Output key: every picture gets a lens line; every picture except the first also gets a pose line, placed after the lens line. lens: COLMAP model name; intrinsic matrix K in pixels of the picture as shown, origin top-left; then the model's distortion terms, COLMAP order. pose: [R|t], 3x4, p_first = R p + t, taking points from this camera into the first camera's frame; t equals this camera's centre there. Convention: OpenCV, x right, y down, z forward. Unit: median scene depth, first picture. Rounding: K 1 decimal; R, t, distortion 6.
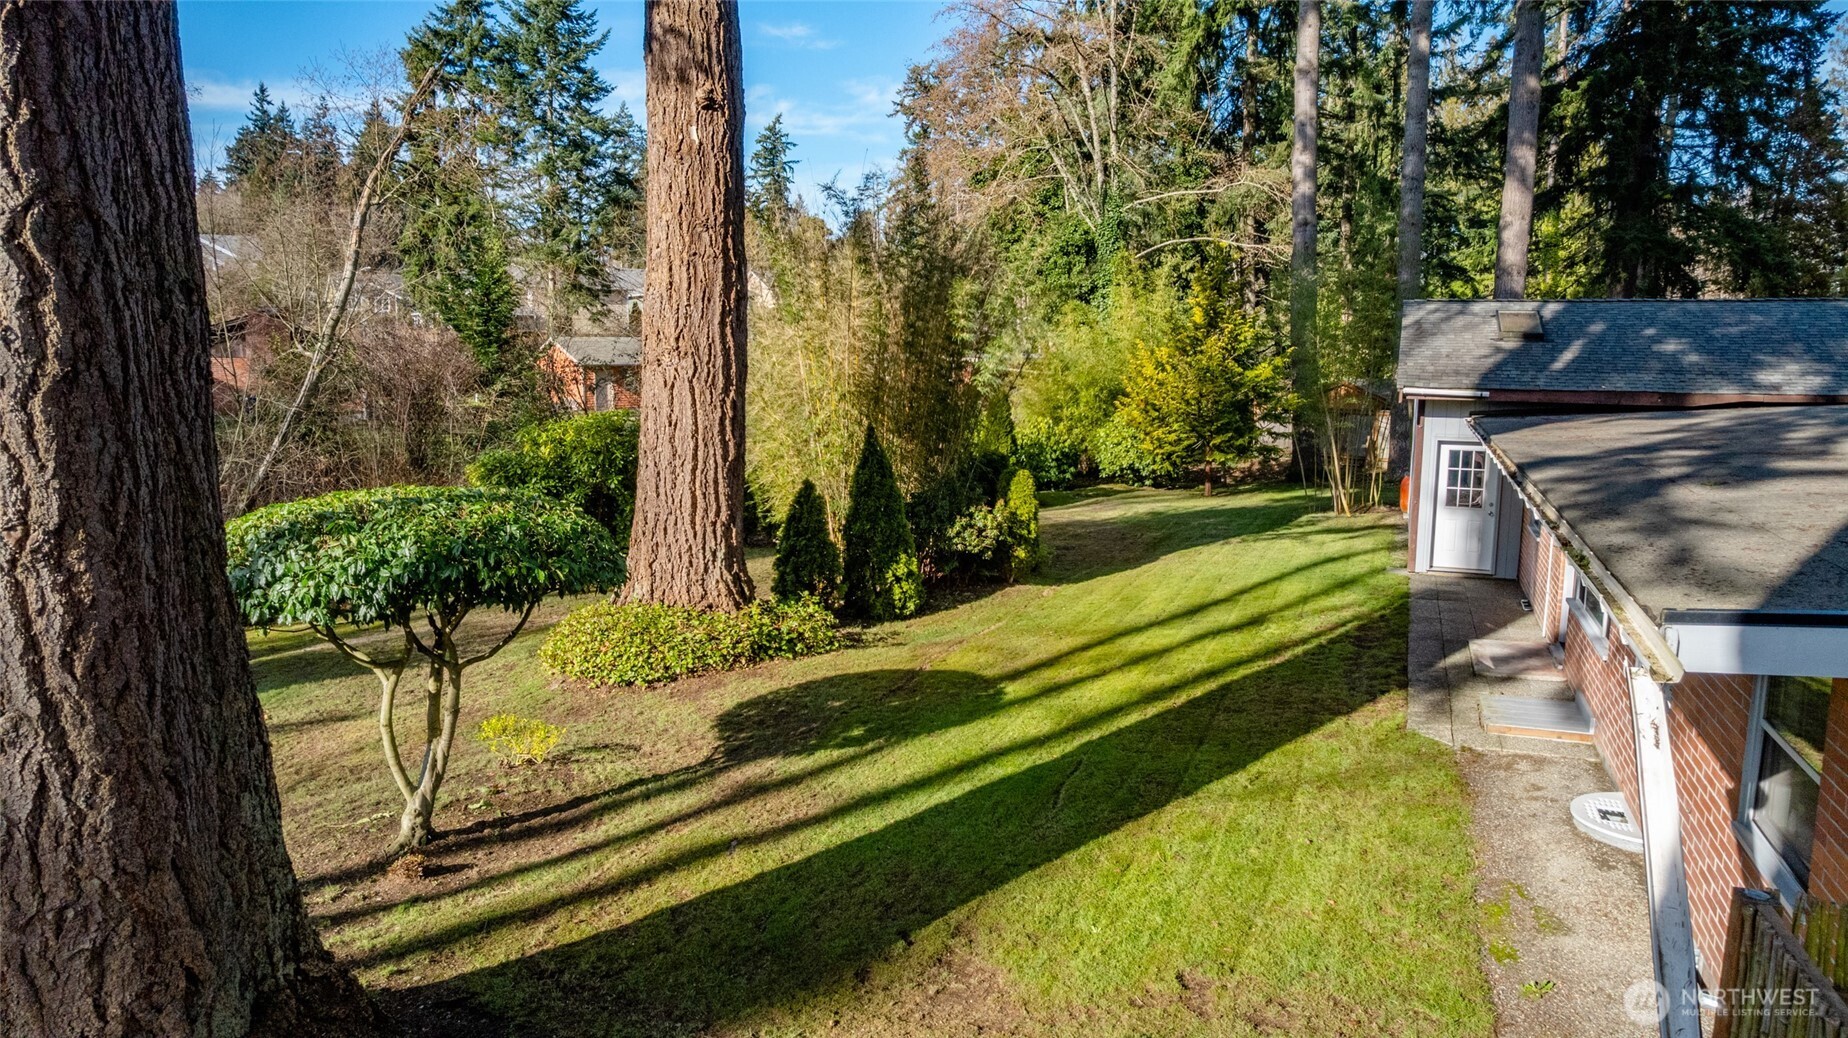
lens RADIAL K [[1150.8, 0, 926.0], [0, 1150.8, 548.5], [0, 0, 1]] dist [-0.049733, -0.001985]
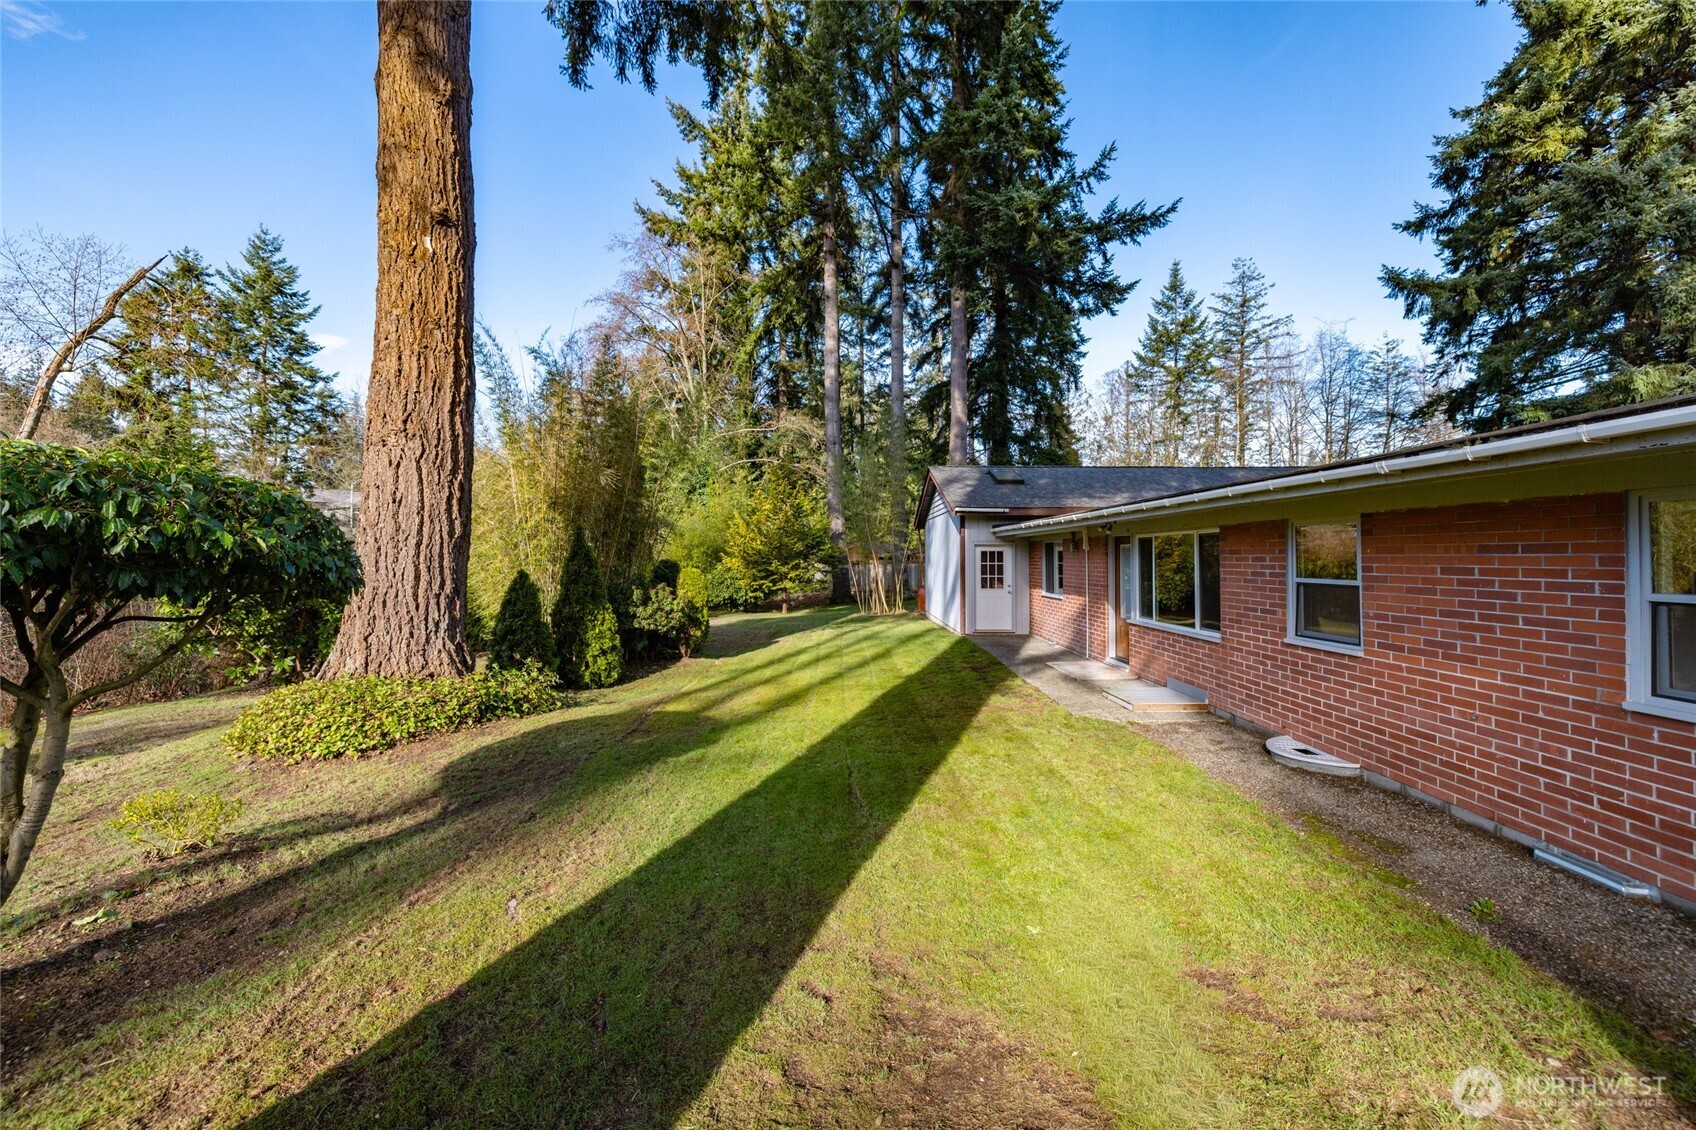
lens RADIAL K [[709.8, 0, 834.1], [0, 709.8, 553.0], [0, 0, 1]] dist [-0.000133, 0.000483]
pose [[0.931475, -0.001465, 0.363802, -0.082515], [0.063074, 0.985499, -0.157523, 0.066679], [-0.358296, 0.169675, 0.918060, 0.259873]]
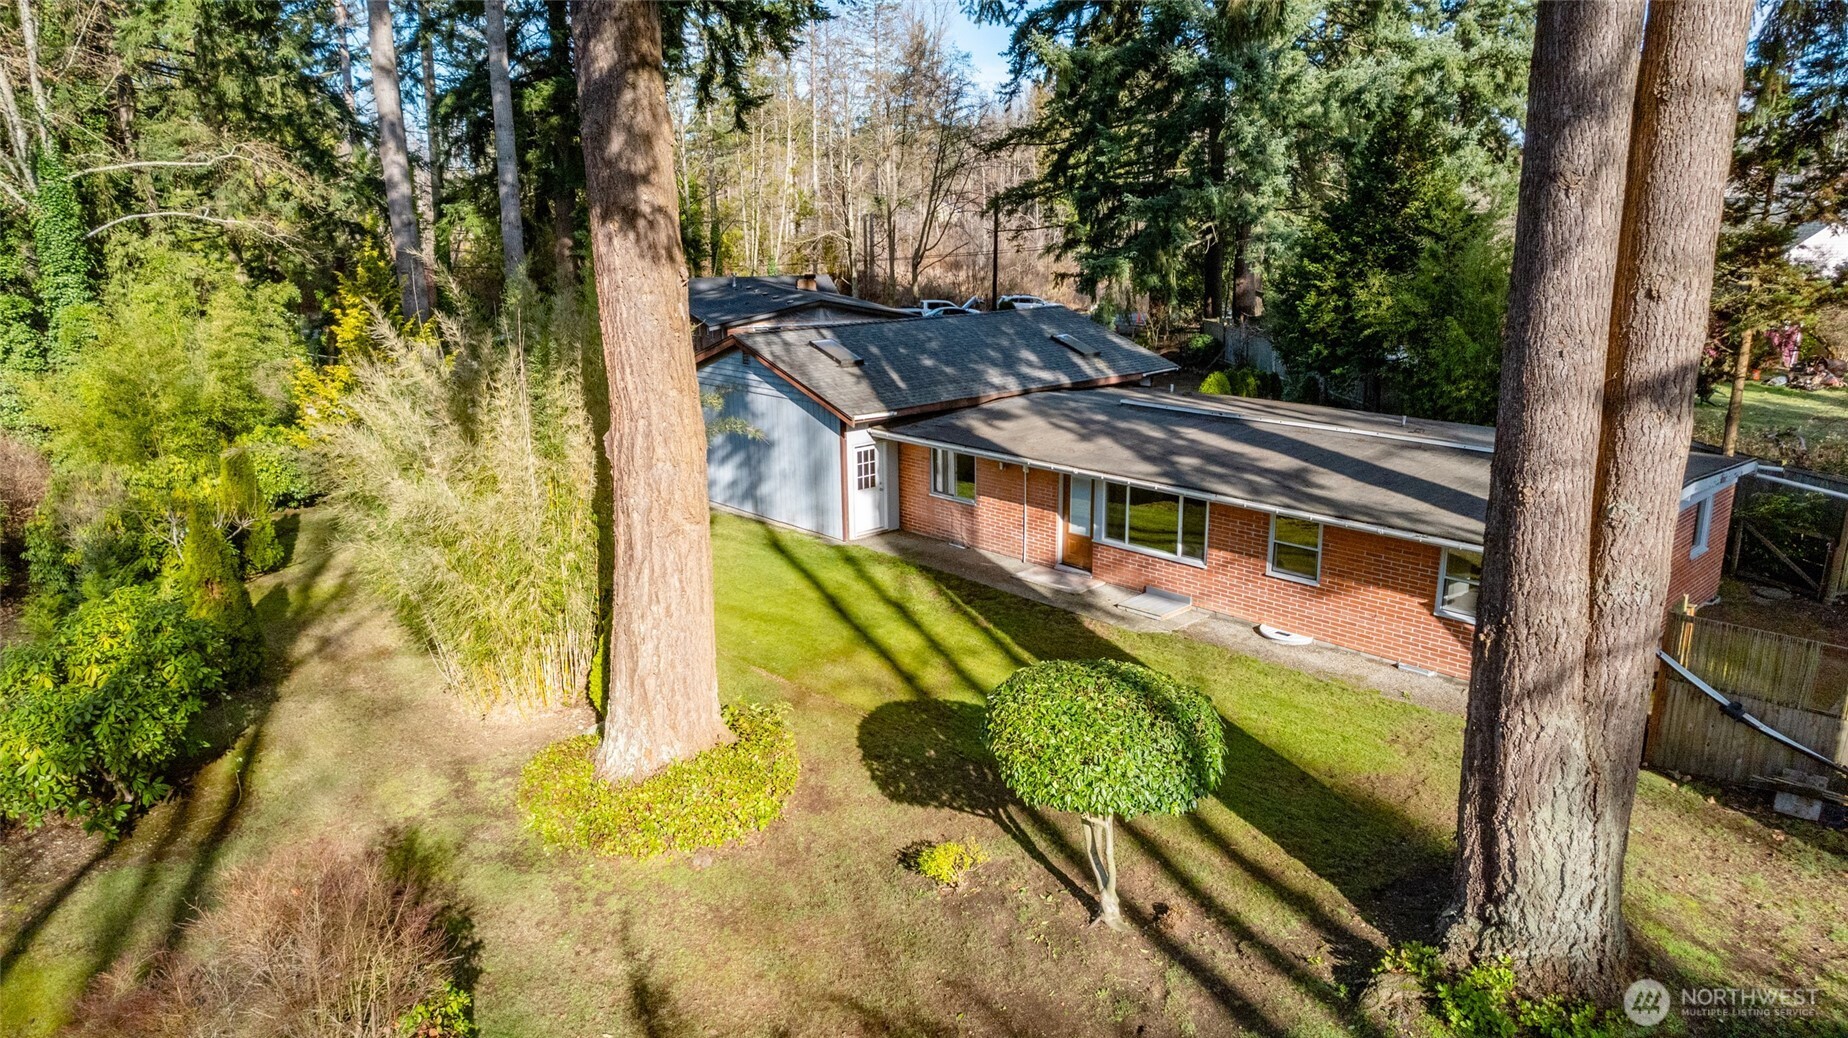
lens RADIAL K [[1150.8, 0, 926.0], [0, 1150.8, 548.5], [0, 0, 1]] dist [-0.049733, -0.001985]
pose [[0.423554, -0.258964, 0.868066, -1.006350], [0.162710, 0.964431, 0.208322, -0.326073], [-0.891138, 0.053007, 0.450625, 0.350872]]
